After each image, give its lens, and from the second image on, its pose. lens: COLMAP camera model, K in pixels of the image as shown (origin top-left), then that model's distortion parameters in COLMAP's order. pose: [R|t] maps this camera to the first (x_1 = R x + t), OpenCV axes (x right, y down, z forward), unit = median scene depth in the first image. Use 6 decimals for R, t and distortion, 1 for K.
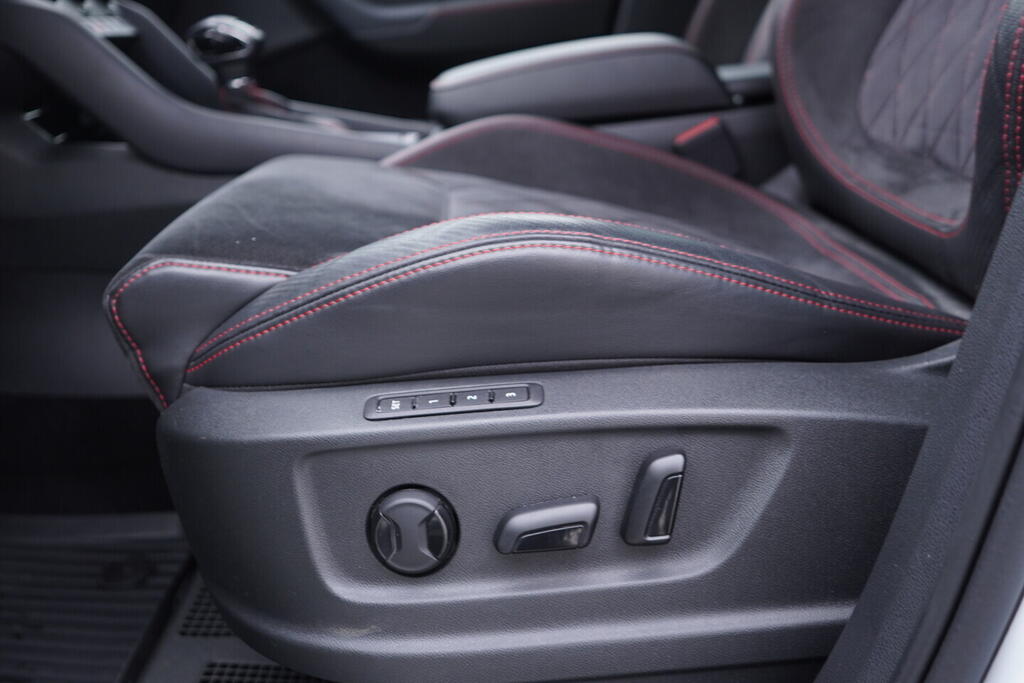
lens RADIAL K [[1050.8, 0, 512.8], [0, 1050.8, 338.0], [0, 0, 1]] dist [0.003775, 0.000000]
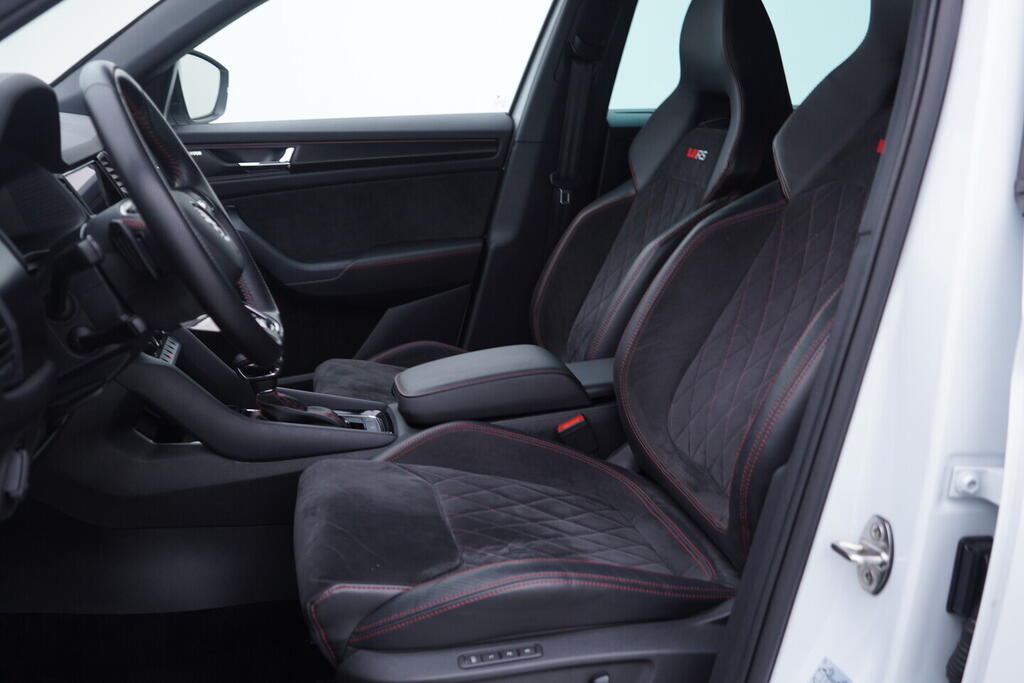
lens RADIAL K [[1050.8, 0, 513.1], [0, 1050.8, 344.4], [0, 0, 1]] dist [0.003775, 0.000000]
pose [[0.981582, -0.017099, 0.190272, -0.373927], [0.030038, 0.997412, -0.065329, -0.375571], [-0.188663, 0.069842, 0.979555, -0.987469]]
